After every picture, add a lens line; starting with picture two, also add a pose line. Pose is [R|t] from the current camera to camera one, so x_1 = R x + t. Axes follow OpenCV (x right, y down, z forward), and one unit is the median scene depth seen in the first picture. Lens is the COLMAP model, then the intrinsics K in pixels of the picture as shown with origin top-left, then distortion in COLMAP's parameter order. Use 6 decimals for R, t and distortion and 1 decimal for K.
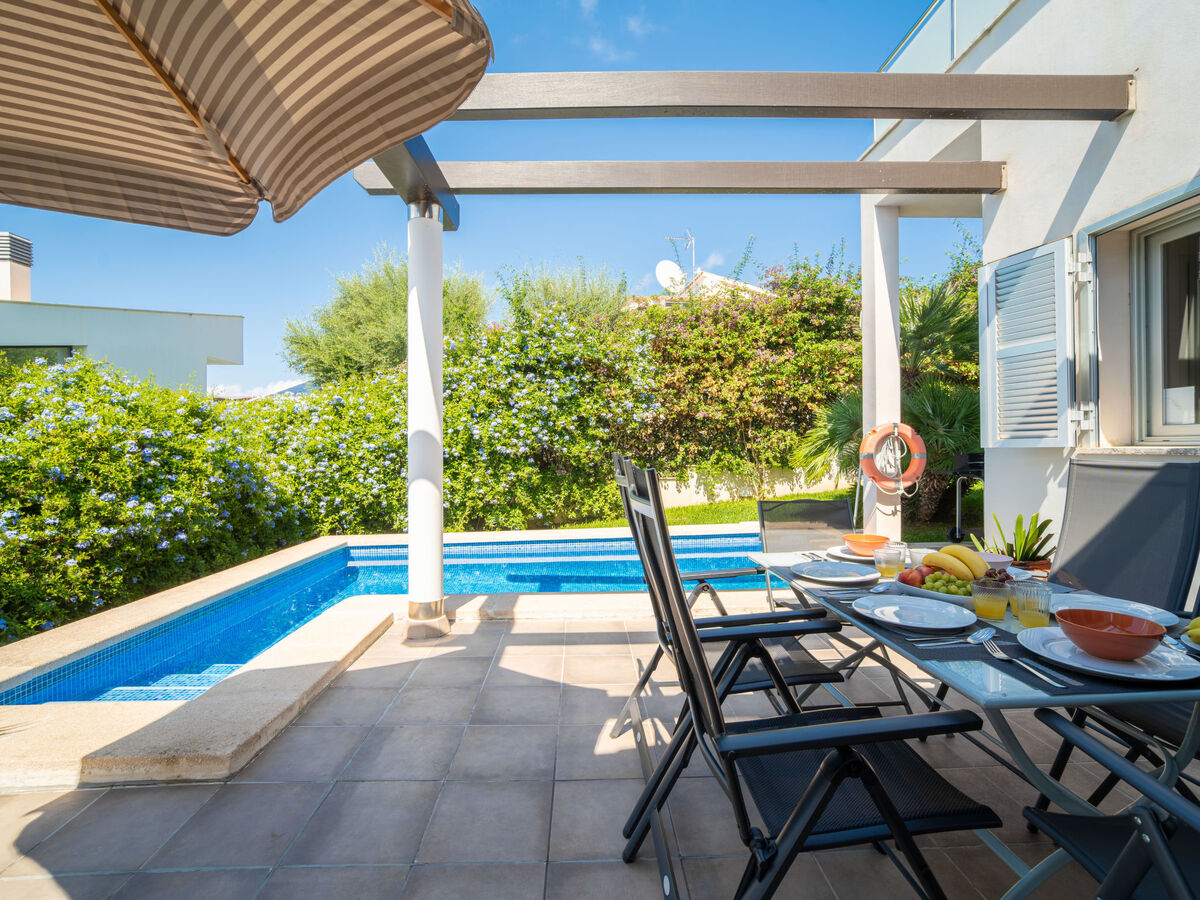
lens RADIAL K [[572.7, 0, 594.0], [0, 572.7, 439.5], [0, 0, 1]] dist [-0.003573, 0.000697]
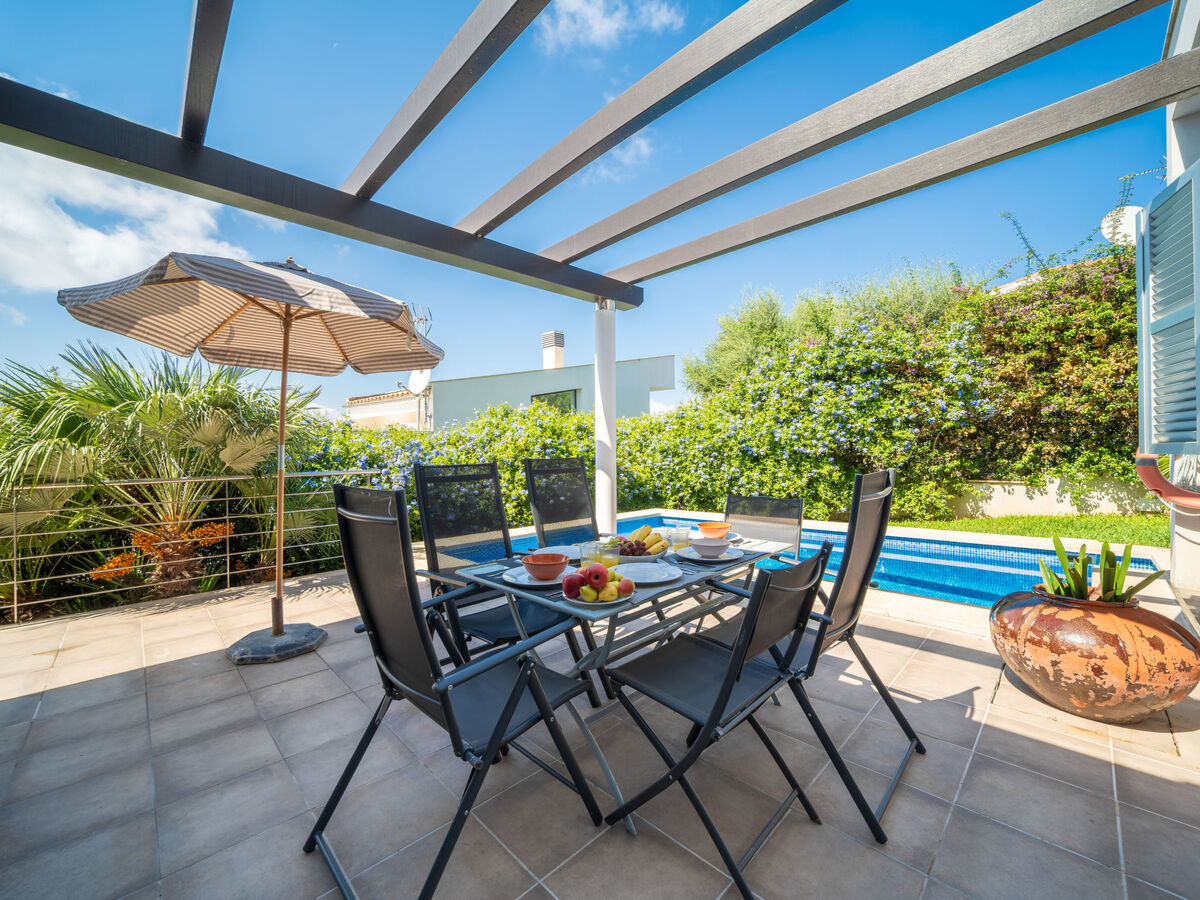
lens RADIAL K [[492.1, 0, 596.7], [0, 492.1, 442.8], [0, 0, 1]] dist [0.008321, 0.001214]
pose [[0.686000, -0.007546, -0.727563, 0.277242], [0.013892, 0.999900, 0.002728, -0.004847], [0.727469, -0.011979, 0.686036, 0.010374]]
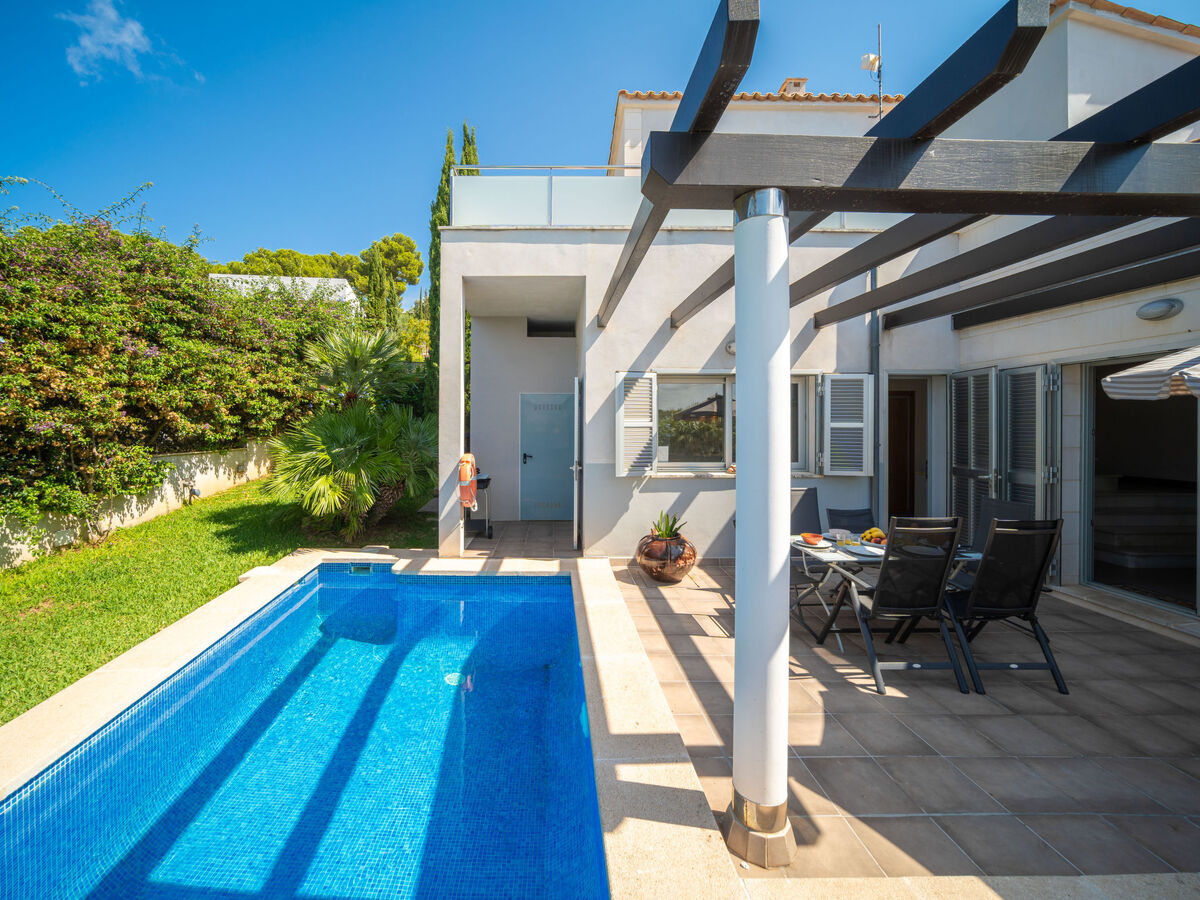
lens RADIAL K [[483.6, 0, 562.2], [0, 483.6, 429.0], [0, 0, 1]] dist [-0.006285, 0.001835]
pose [[0.021407, 0.007211, 0.999745, -0.335191], [-0.017362, 0.999826, -0.006839, -0.049467], [-0.999620, -0.017211, 0.021528, 0.470829]]
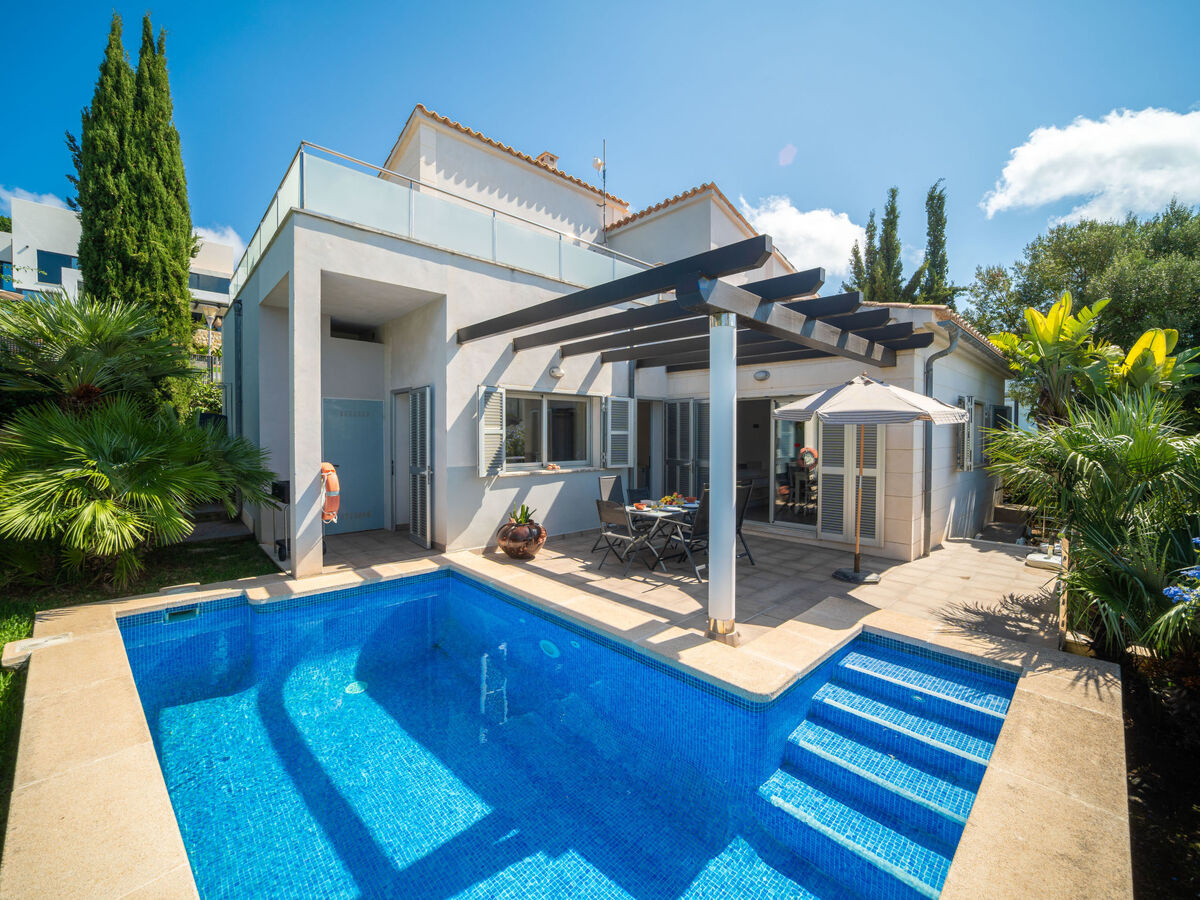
lens RADIAL K [[492.1, 0, 591.5], [0, 492.1, 447.6], [0, 0, 1]] dist [0.008321, 0.001214]
pose [[-0.649447, -0.007162, 0.760373, -0.371495], [-0.004567, 0.999974, 0.005518, -0.042148], [-0.760393, 0.000111, -0.649463, 0.761797]]
